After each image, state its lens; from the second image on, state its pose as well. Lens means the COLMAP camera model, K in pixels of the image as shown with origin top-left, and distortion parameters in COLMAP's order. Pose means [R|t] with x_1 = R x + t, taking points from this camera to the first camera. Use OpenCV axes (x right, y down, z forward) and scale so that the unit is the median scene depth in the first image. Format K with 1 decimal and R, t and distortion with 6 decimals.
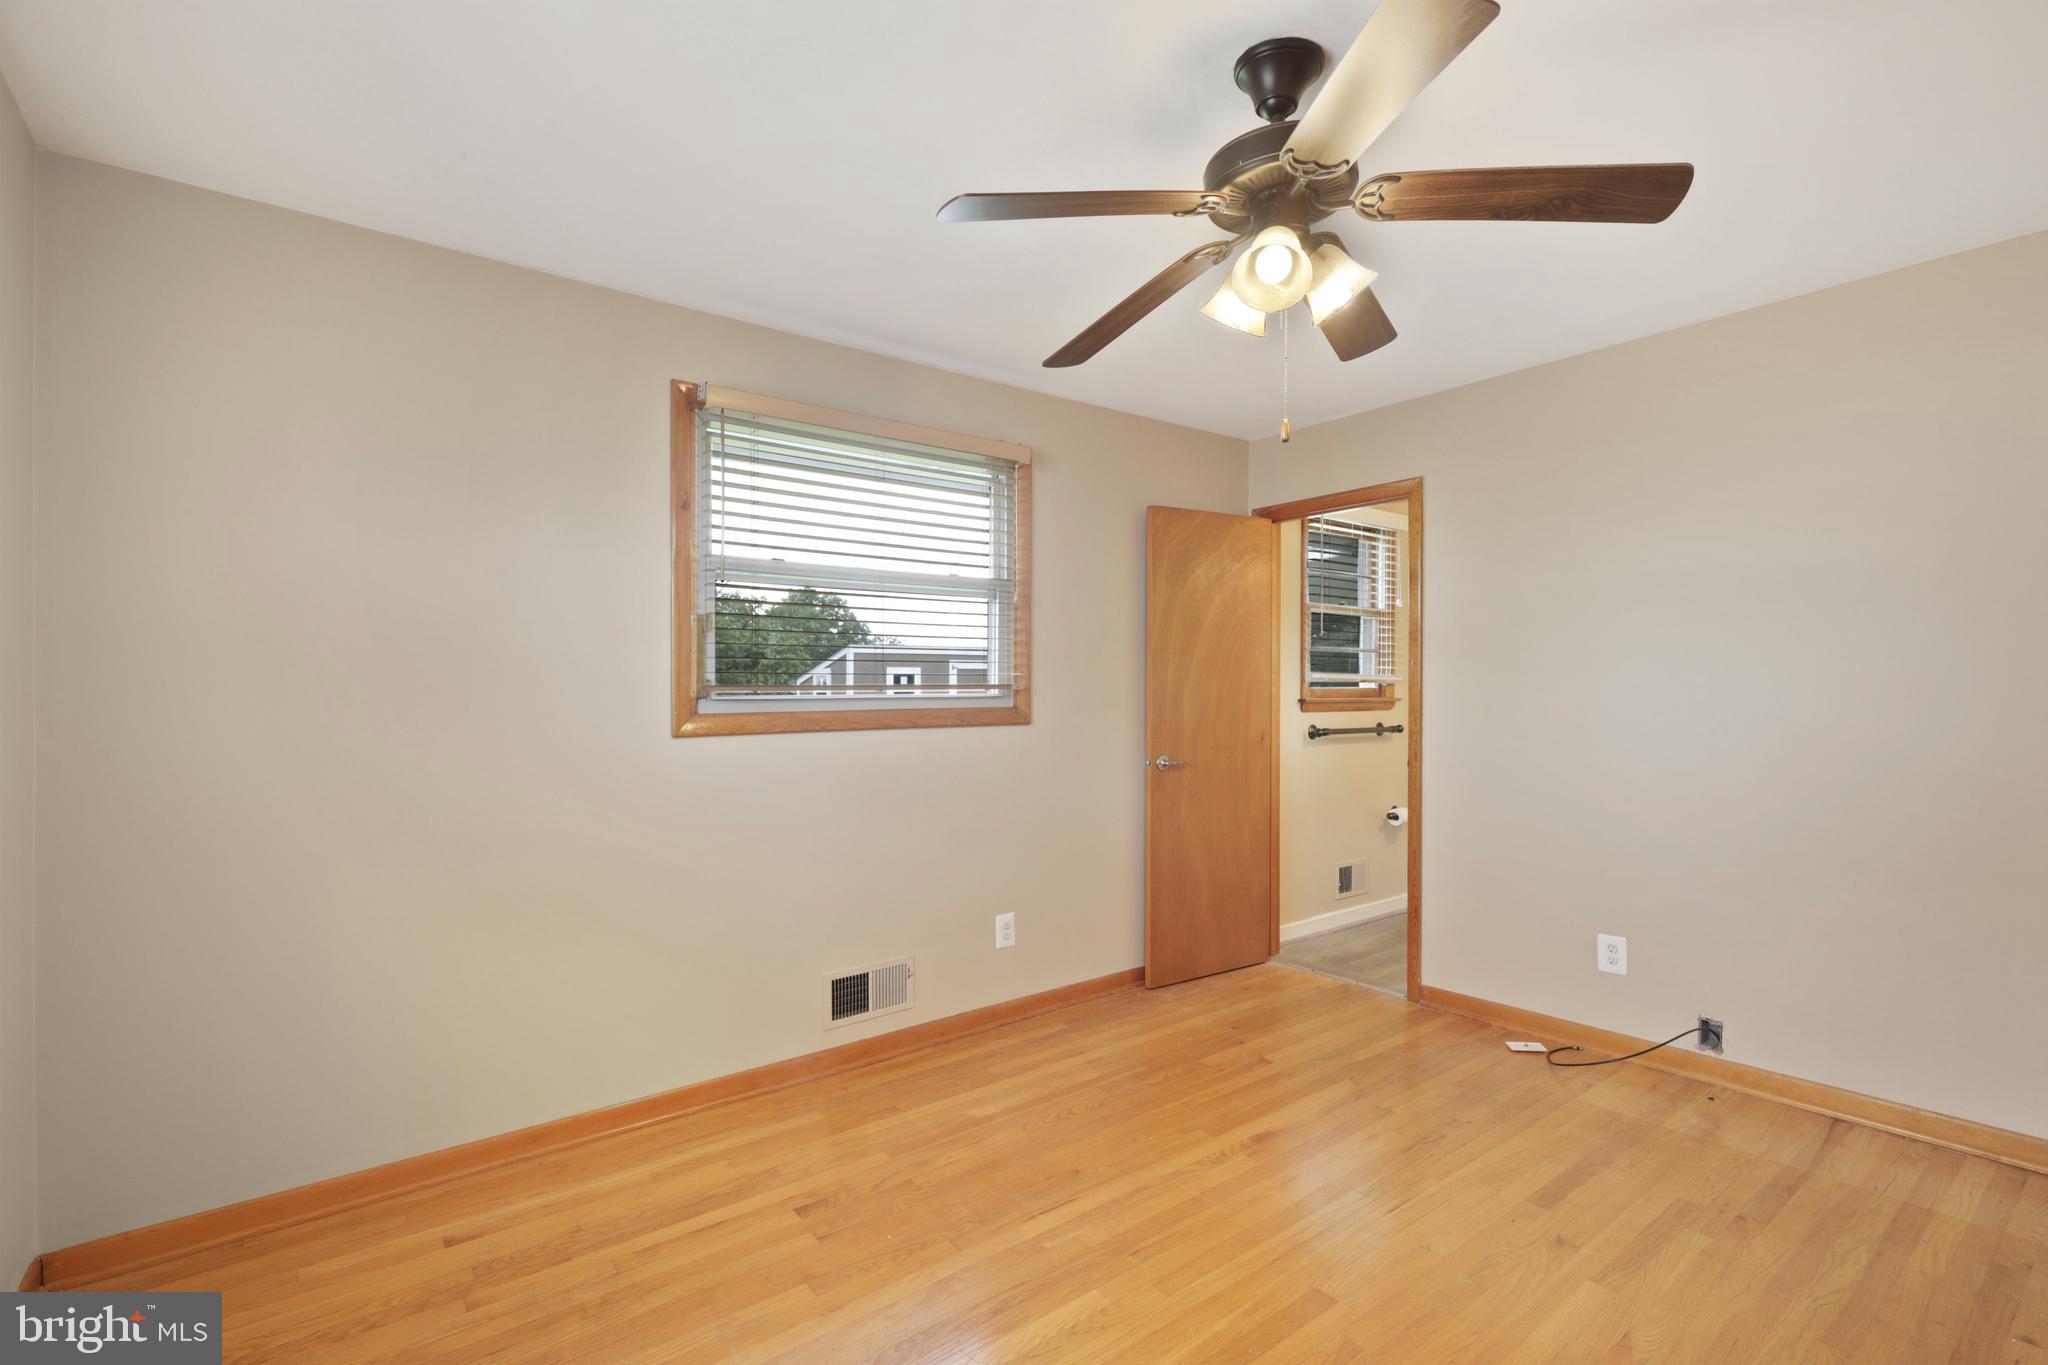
lens RADIAL K [[939.8, 0, 1000.5], [0, 939.8, 702.2], [0, 0, 1]] dist [0.001318, 0.000206]
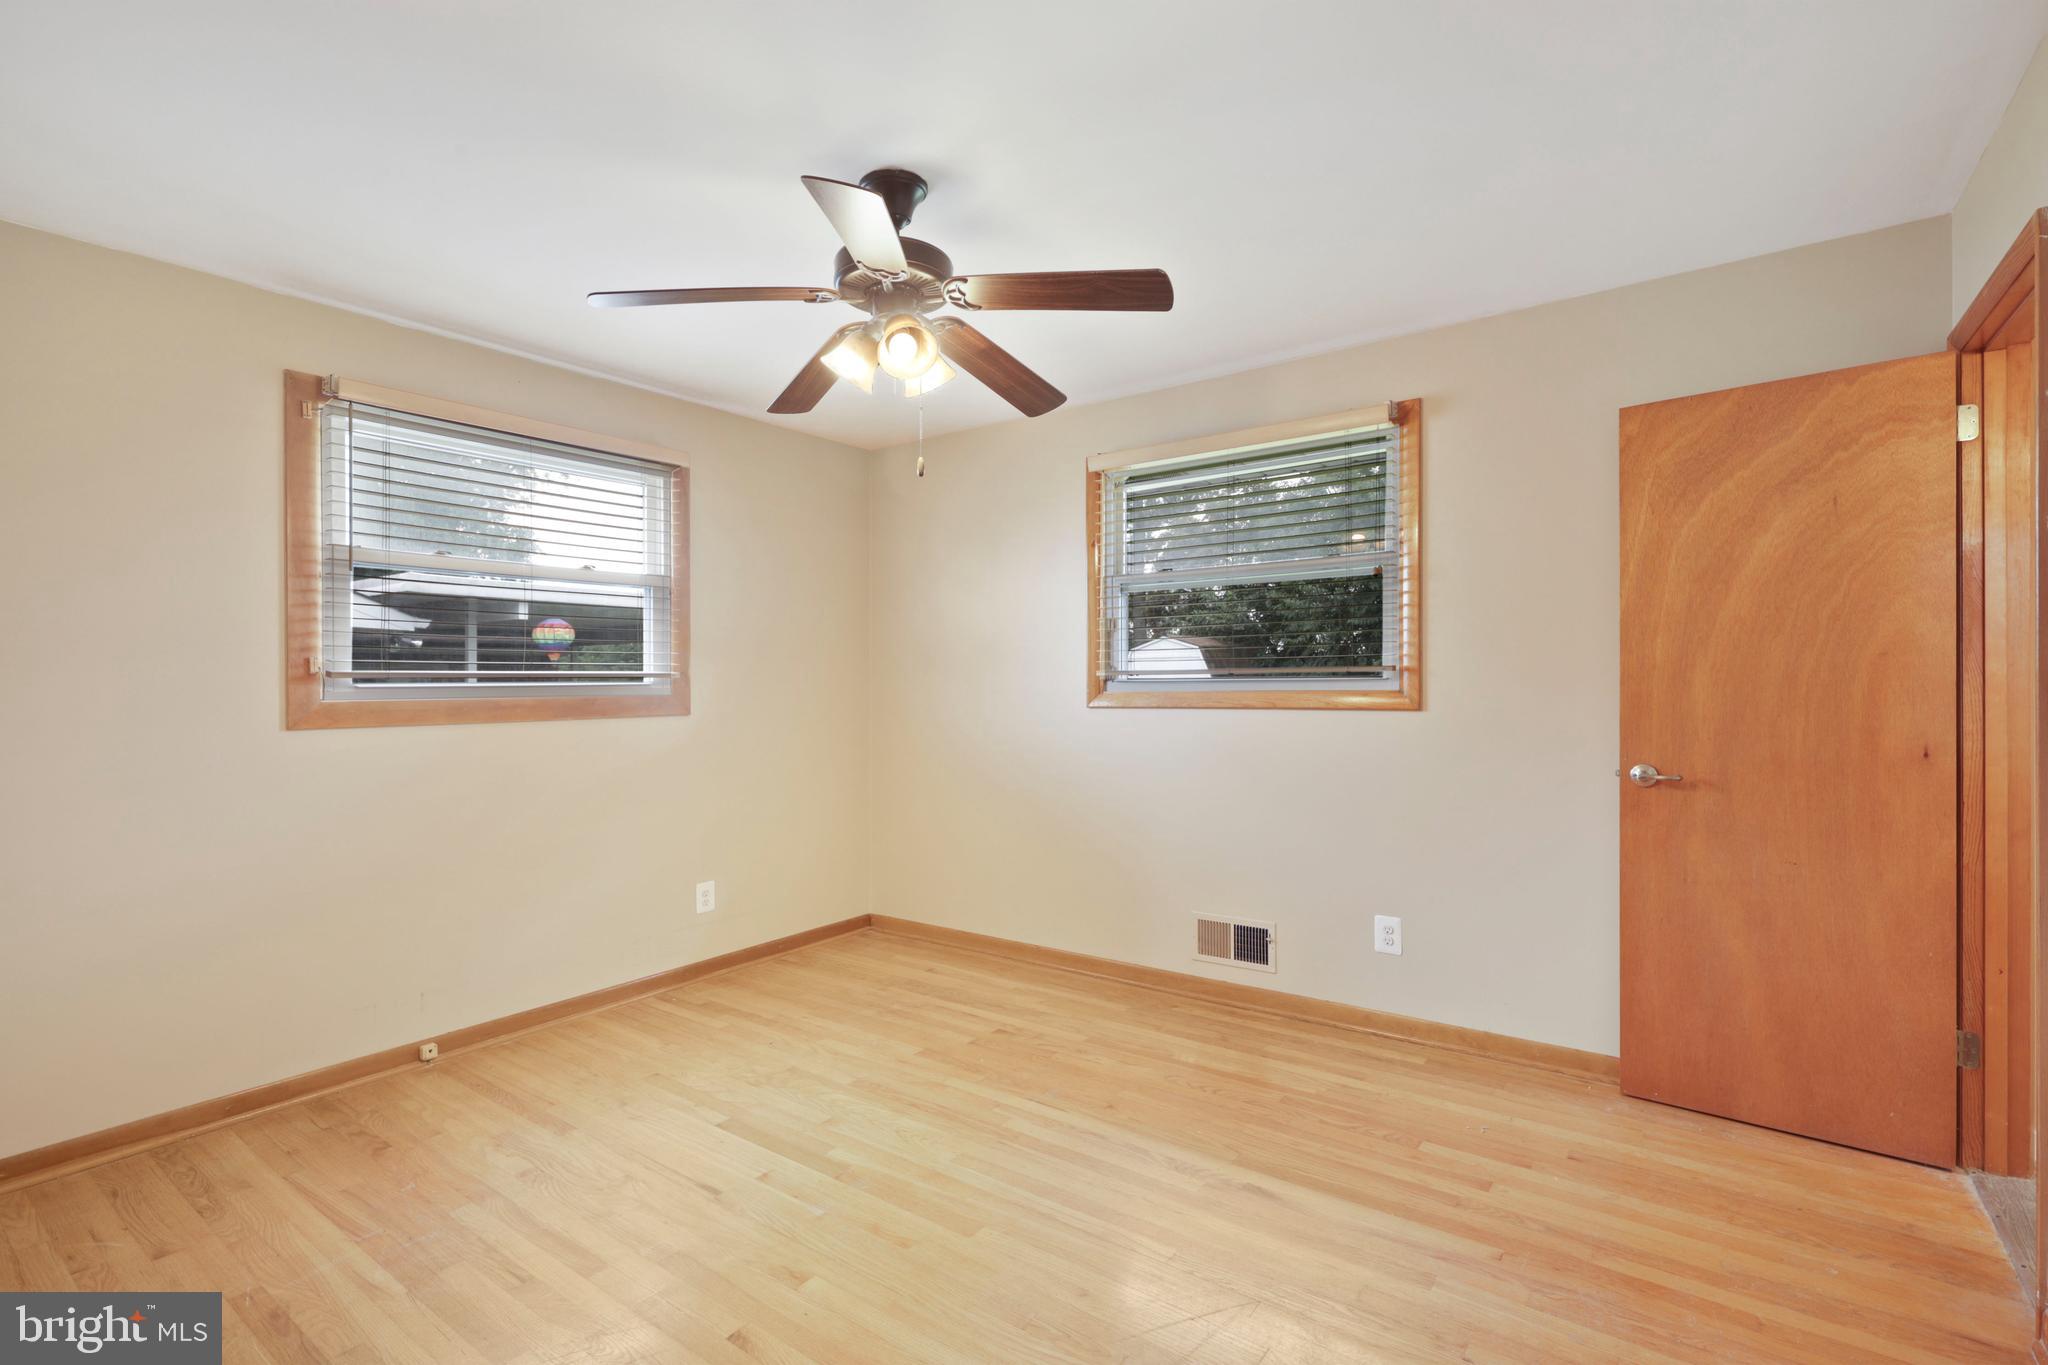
lens RADIAL K [[910.3, 0, 1033.1], [0, 910.3, 686.0], [0, 0, 1]] dist [0.002557, 0.000317]
pose [[0.297097, 0.012046, -0.954771, 0.866596], [-0.002103, 0.999926, 0.011962, -0.010584], [0.954845, -0.001546, 0.297100, 0.473554]]
